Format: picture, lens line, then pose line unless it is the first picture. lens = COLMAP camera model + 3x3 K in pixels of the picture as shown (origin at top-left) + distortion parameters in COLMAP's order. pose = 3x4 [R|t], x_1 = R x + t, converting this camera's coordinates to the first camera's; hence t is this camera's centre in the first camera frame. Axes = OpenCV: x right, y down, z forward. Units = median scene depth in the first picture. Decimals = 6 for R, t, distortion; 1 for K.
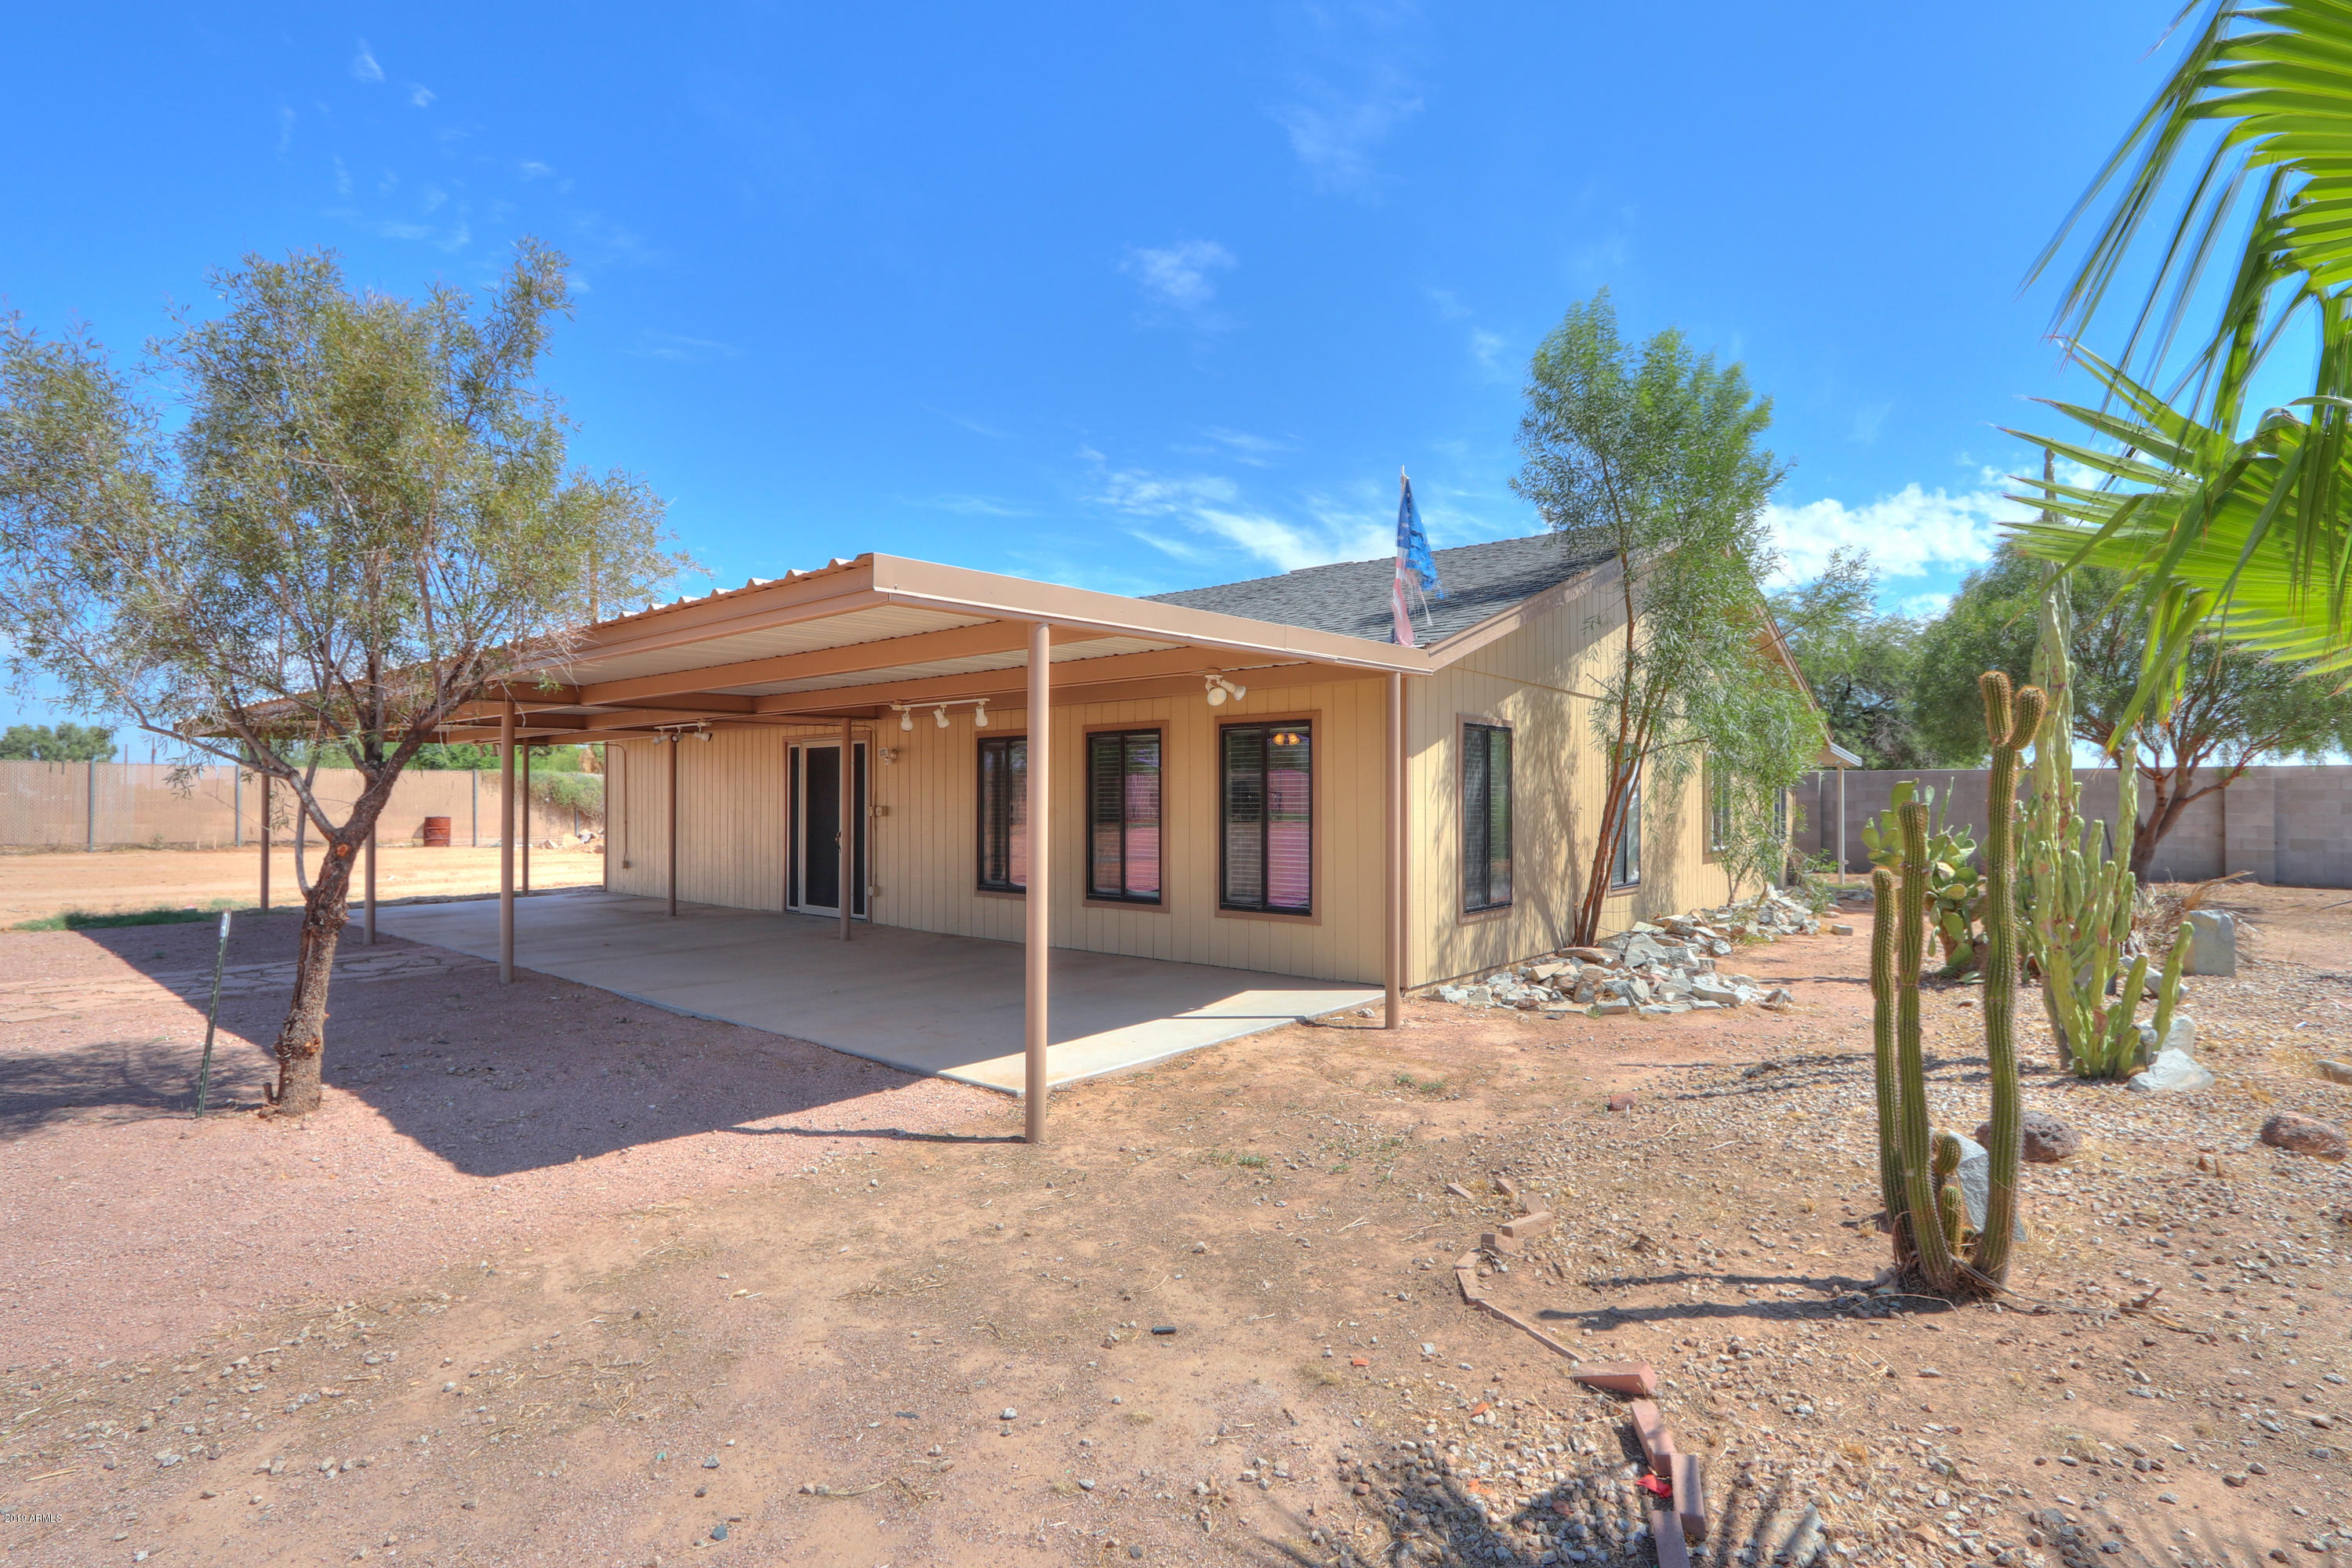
lens RADIAL K [[1120.4, 0, 1166.8], [0, 1120.4, 780.1], [0, 0, 1]] dist [-0.017614, 0.003725]
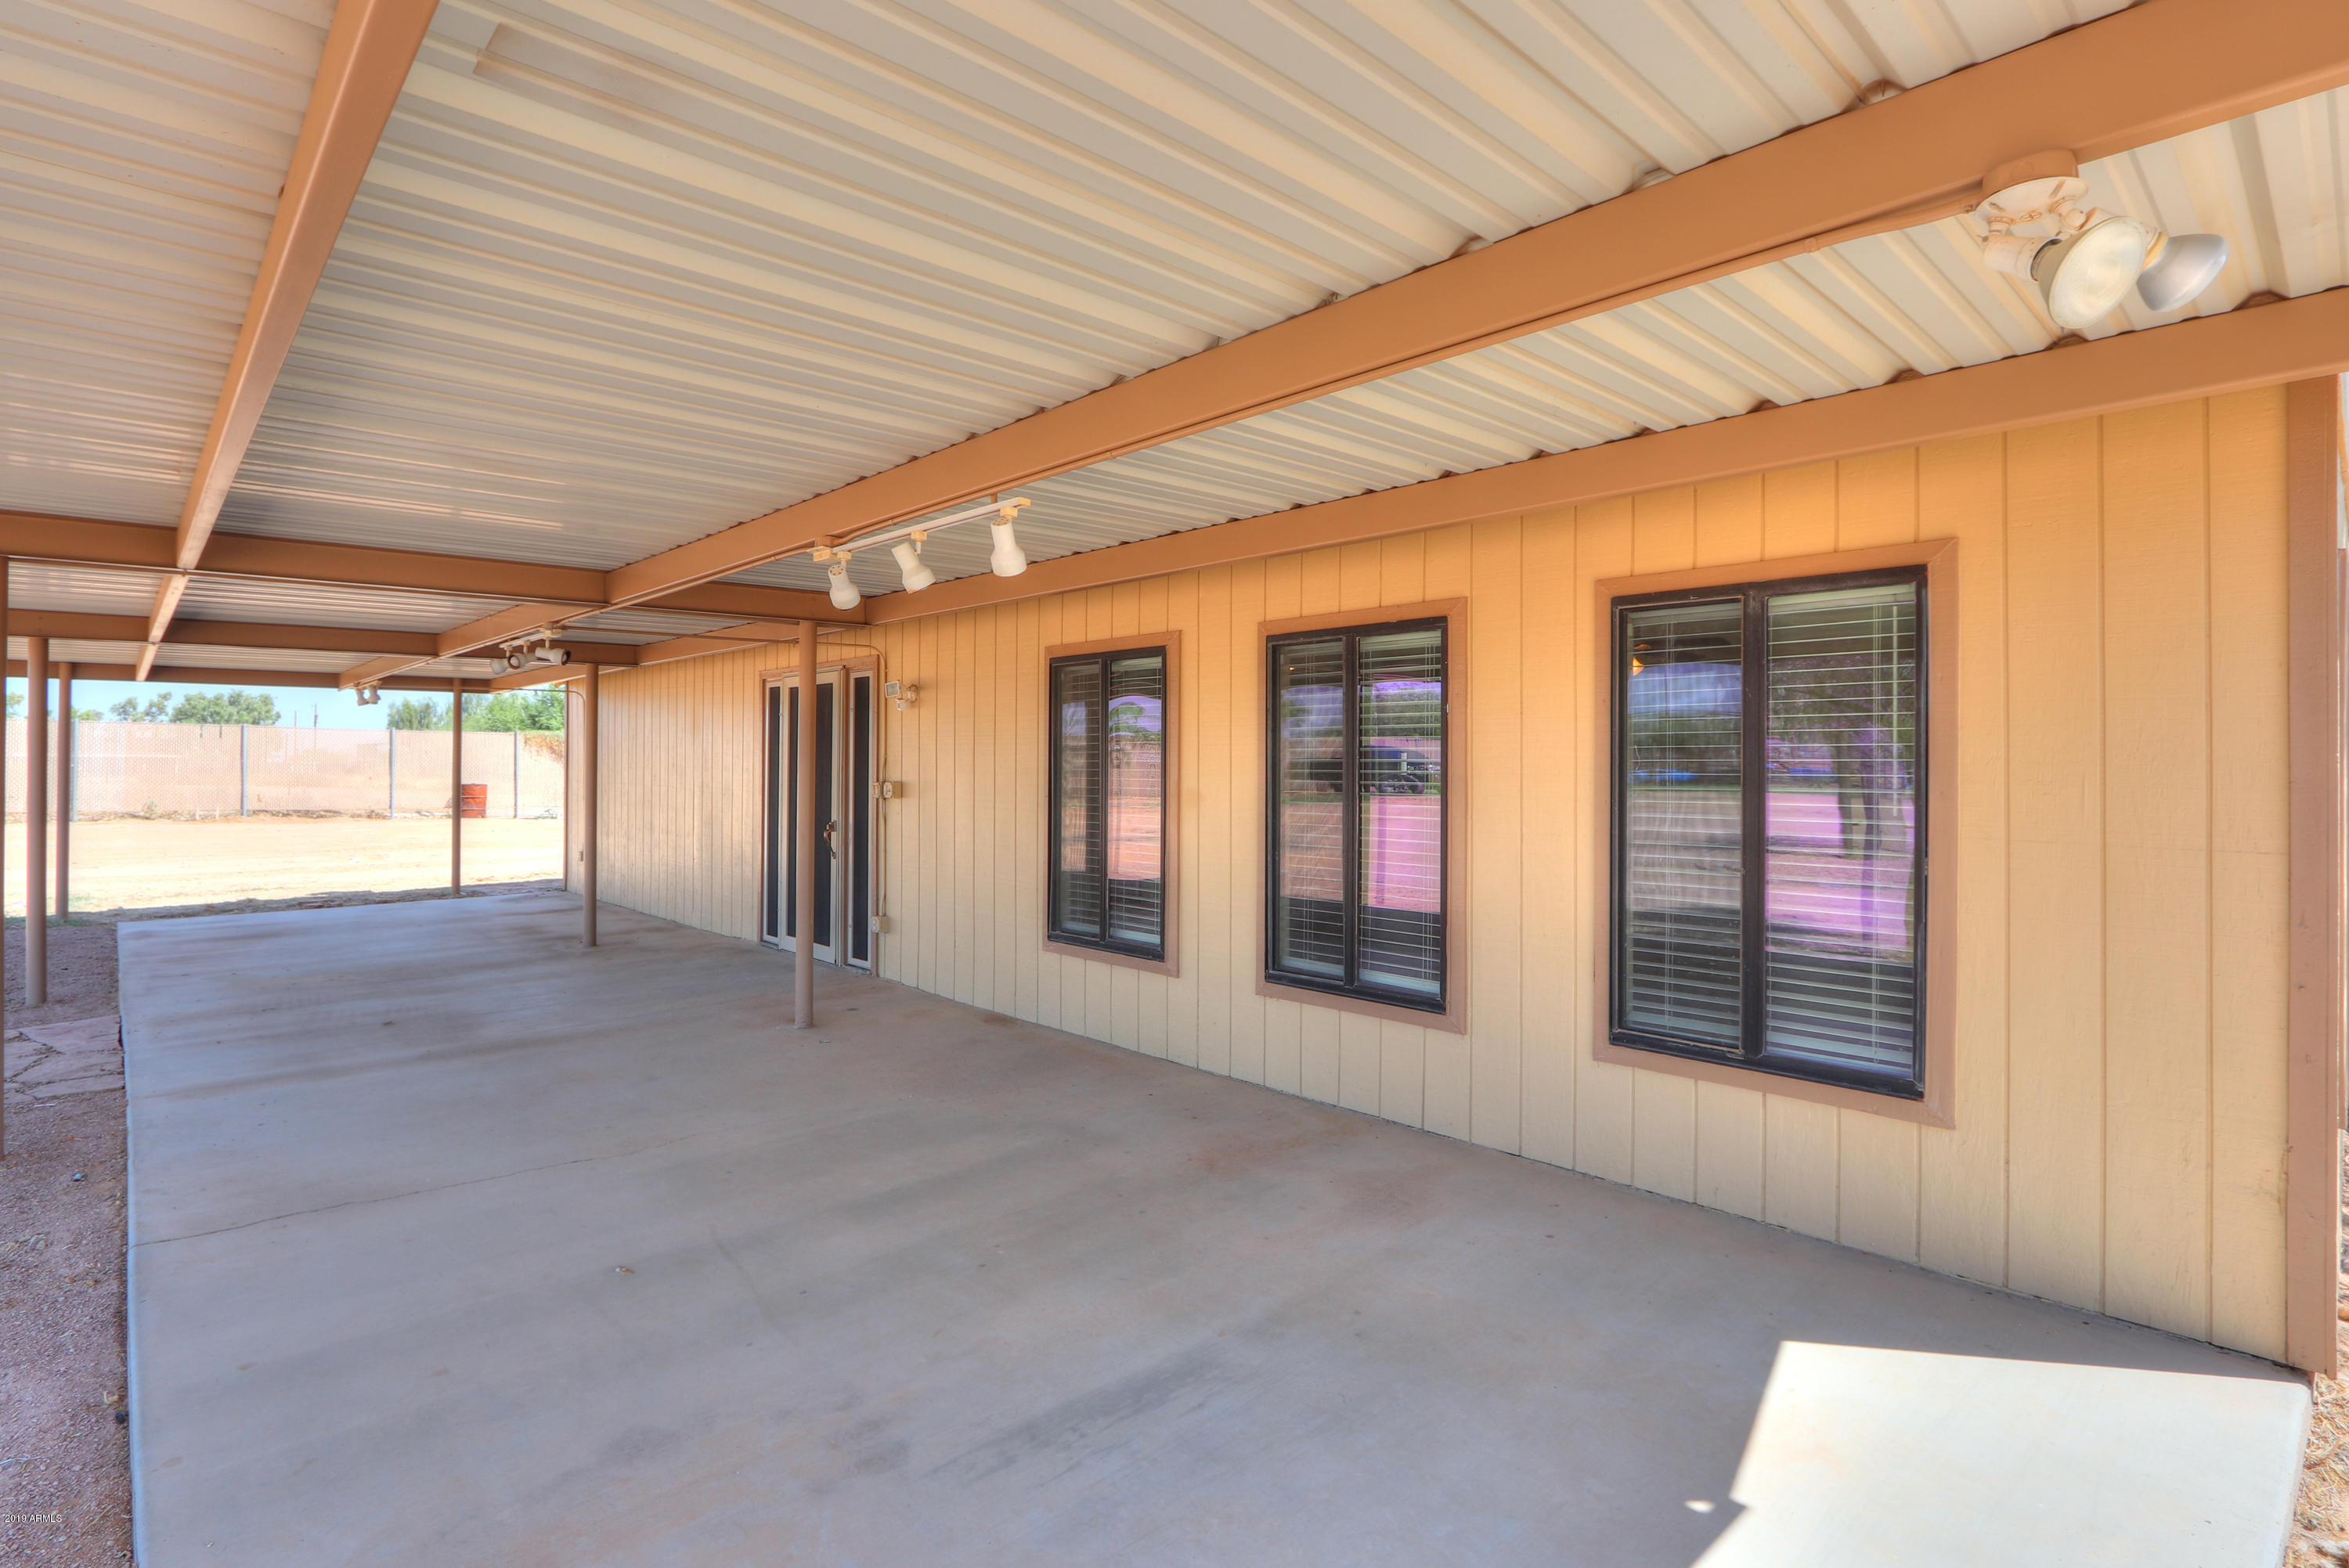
lens RADIAL K [[1118.8, 0, 1175.0], [0, 1118.8, 767.4], [0, 0, 1]] dist [-0.017614, 0.003725]
pose [[0.995765, 0.003535, -0.091867, -0.051885], [-0.001690, 0.999796, 0.020148, 0.003598], [0.091919, -0.019907, 0.995567, 0.420944]]
